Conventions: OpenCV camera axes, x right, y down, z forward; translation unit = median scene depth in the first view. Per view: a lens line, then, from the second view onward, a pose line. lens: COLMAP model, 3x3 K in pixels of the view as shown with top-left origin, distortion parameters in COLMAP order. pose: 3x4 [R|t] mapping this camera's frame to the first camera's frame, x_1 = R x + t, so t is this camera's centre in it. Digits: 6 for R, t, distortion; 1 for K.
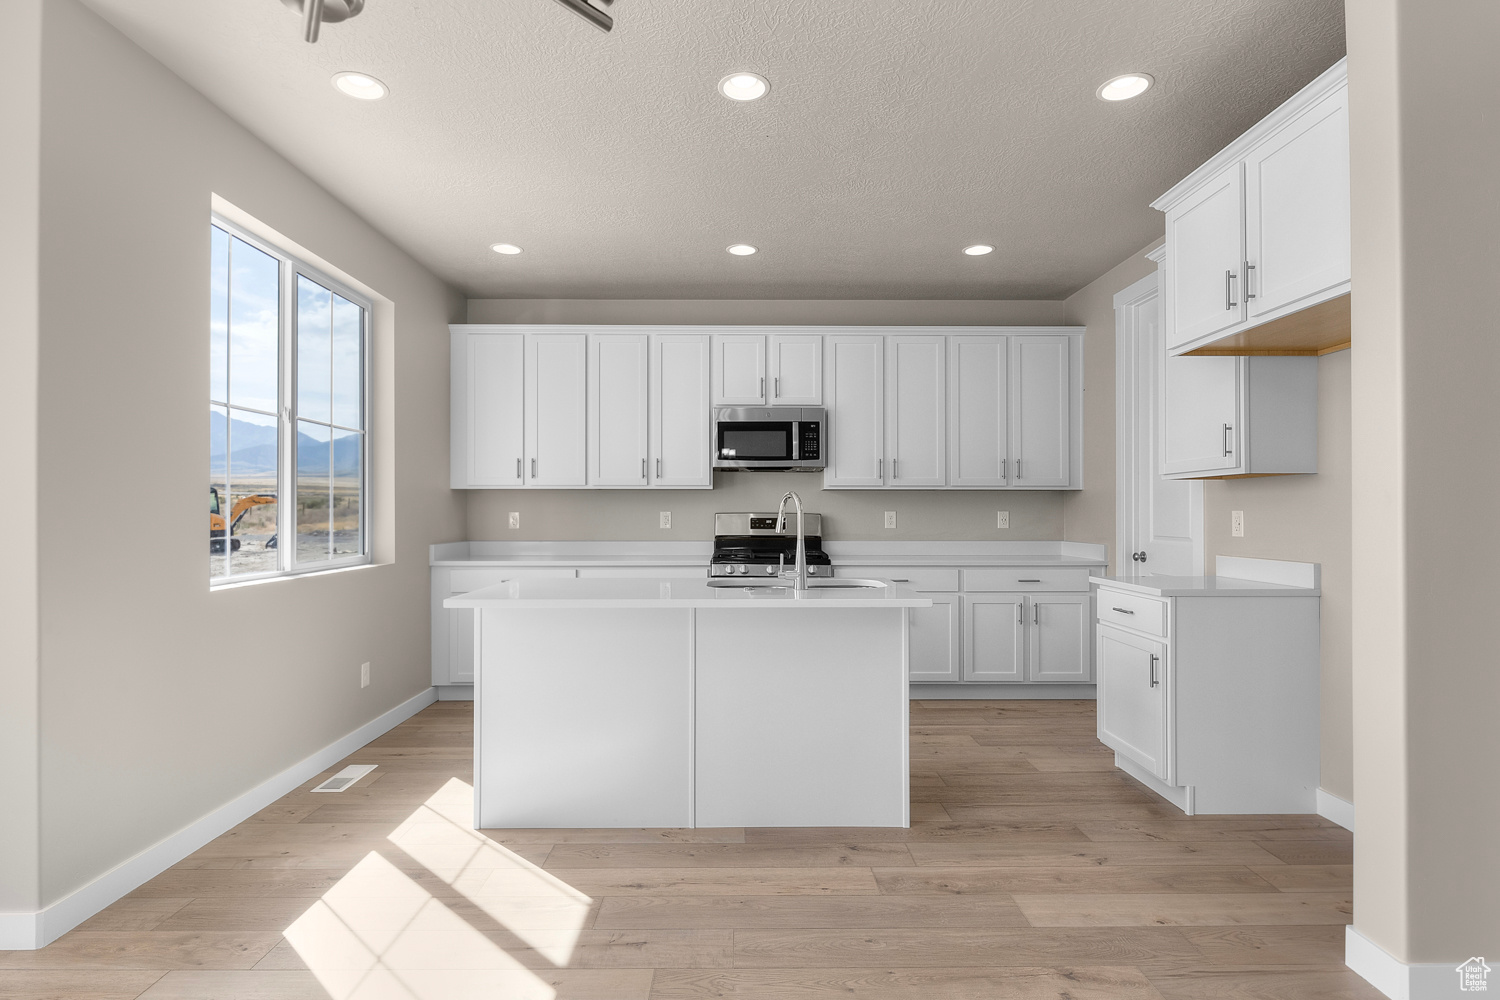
lens RADIAL K [[756.9, 0, 742.8], [0, 756.9, 506.9], [0, 0, 1]] dist [0.001441, -0.004888]
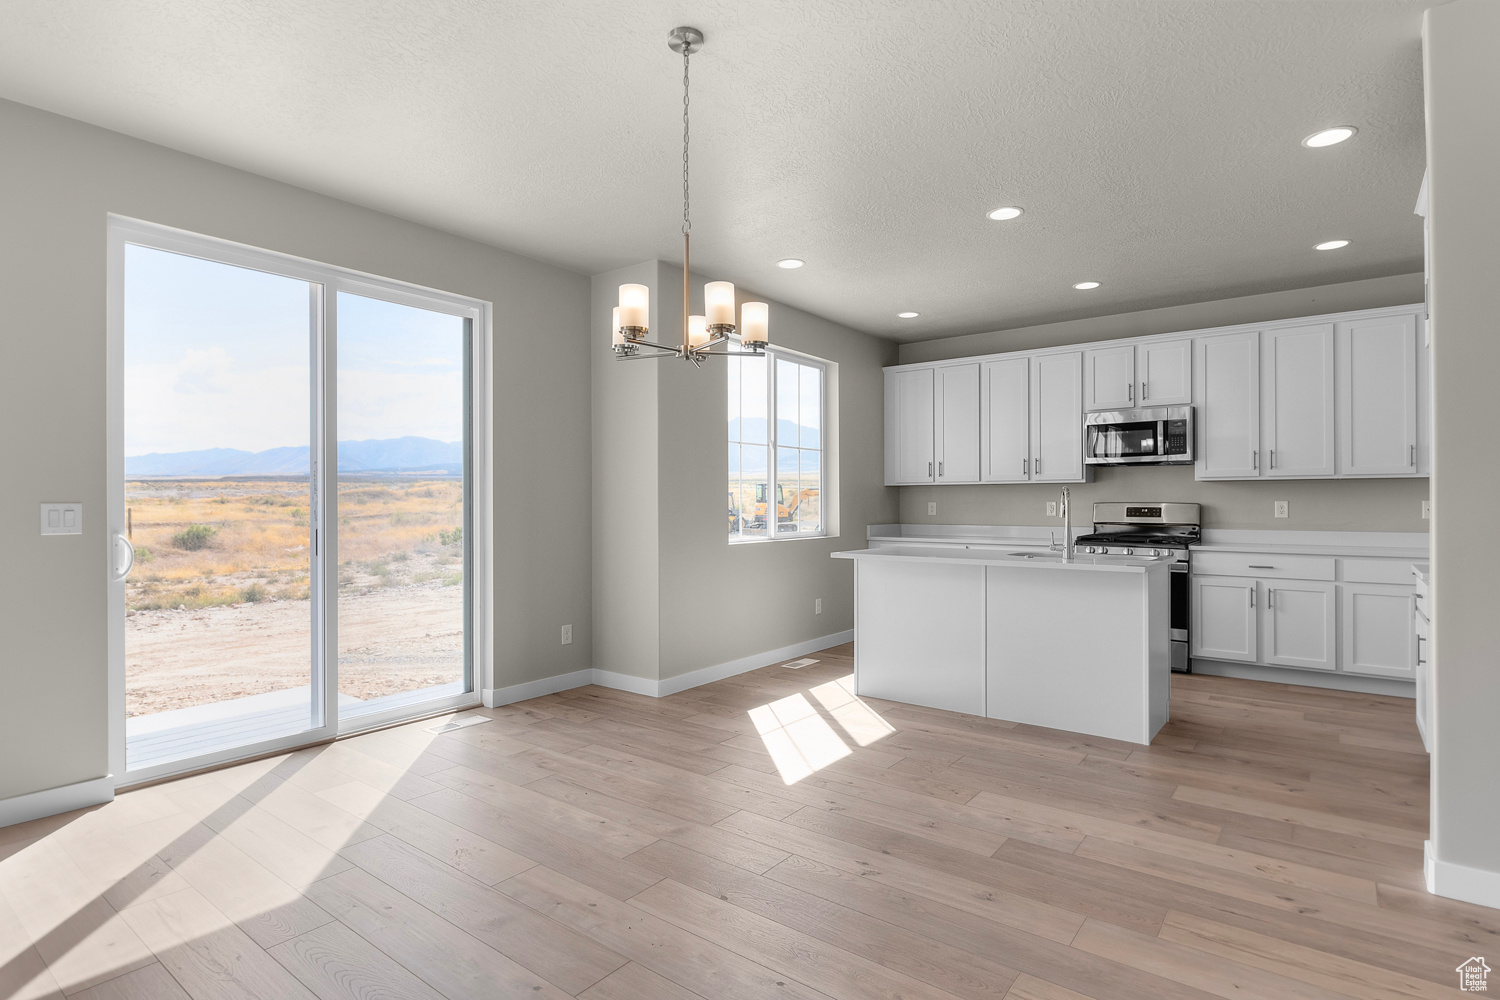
lens RADIAL K [[756.9, 0, 746.5], [0, 756.9, 501.5], [0, 0, 1]] dist [0.001441, -0.004888]
pose [[0.787993, -0.002527, -0.615680, 0.286866], [0.006230, 0.999973, 0.003870, -0.002084], [0.615653, -0.006885, 0.787987, -0.266662]]
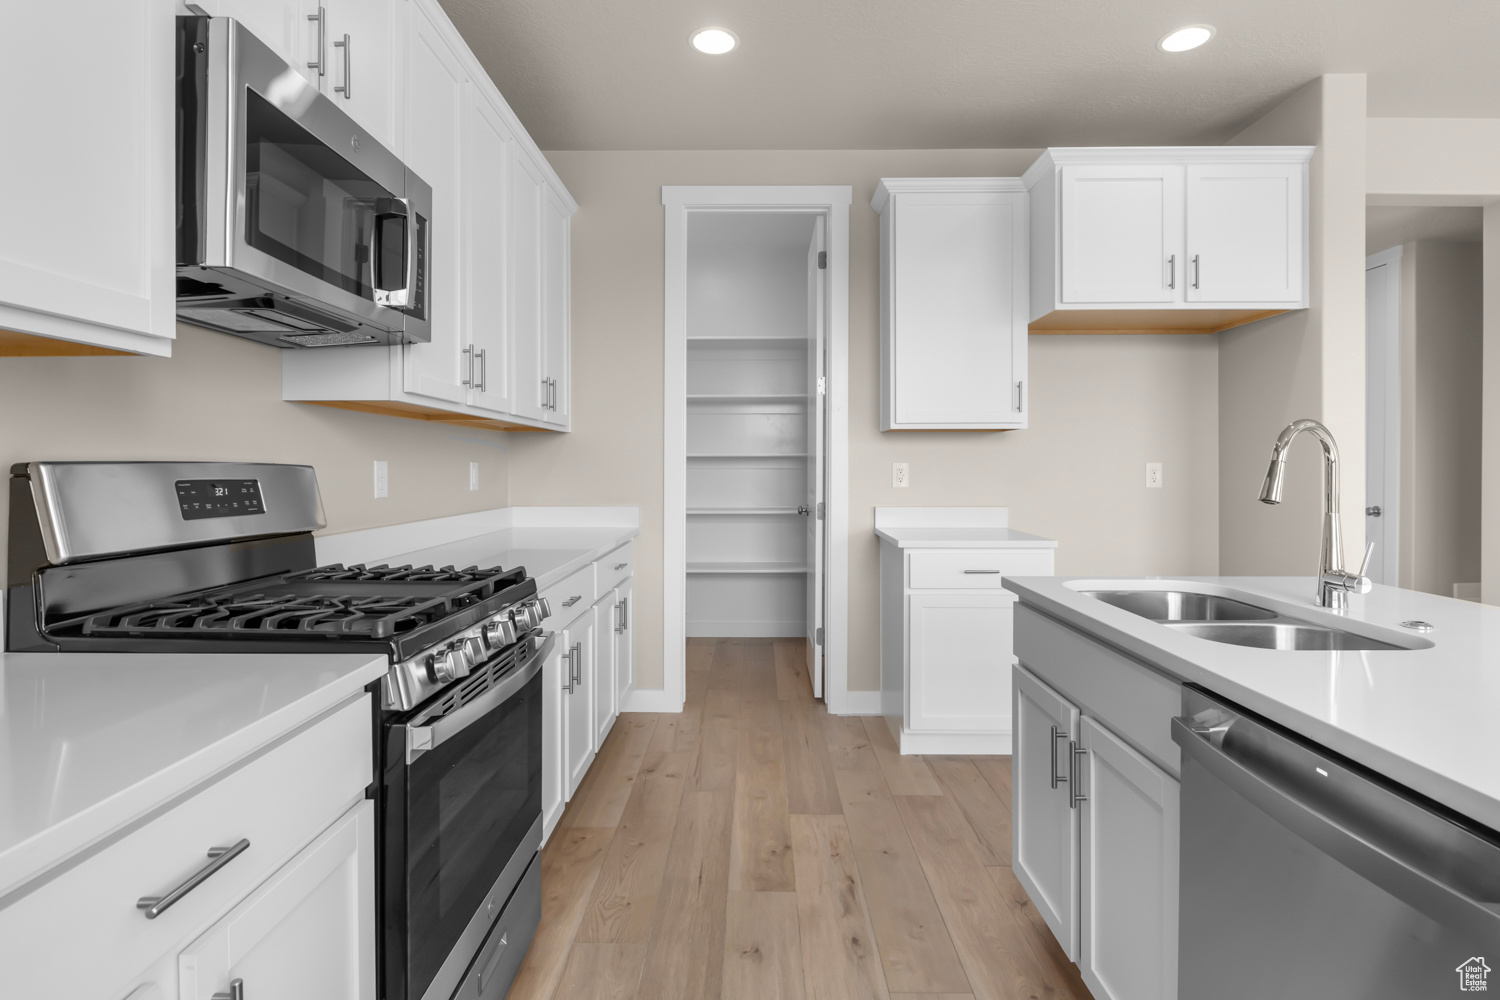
lens RADIAL K [[756.9, 0, 751.1], [0, 756.9, 469.3], [0, 0, 1]] dist [0.001441, -0.004888]
pose [[0.019000, -0.002406, 0.999817, -0.285993], [-0.006390, 0.999976, 0.002528, 0.009308], [-0.999799, -0.006437, 0.018984, 0.871280]]
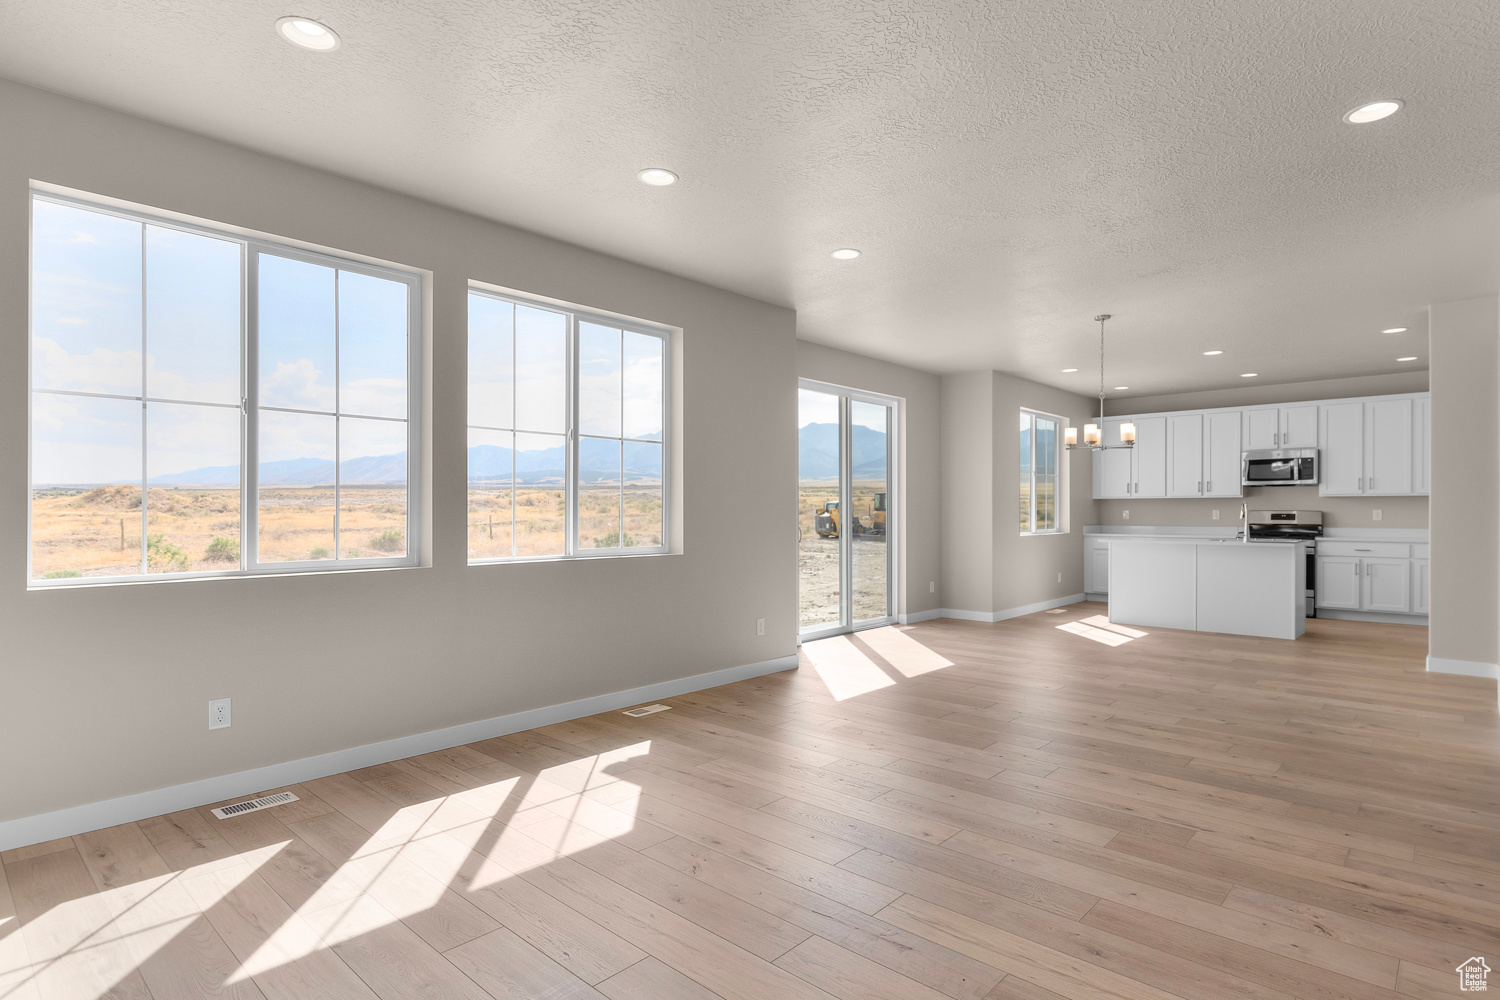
lens RADIAL K [[756.9, 0, 763.8], [0, 756.9, 518.5], [0, 0, 1]] dist [0.001441, -0.004888]
pose [[0.731670, 0.005461, -0.681637, 0.376310], [0.006758, 0.999861, 0.015265, -0.009192], [0.681626, -0.015775, 0.731531, -1.160642]]
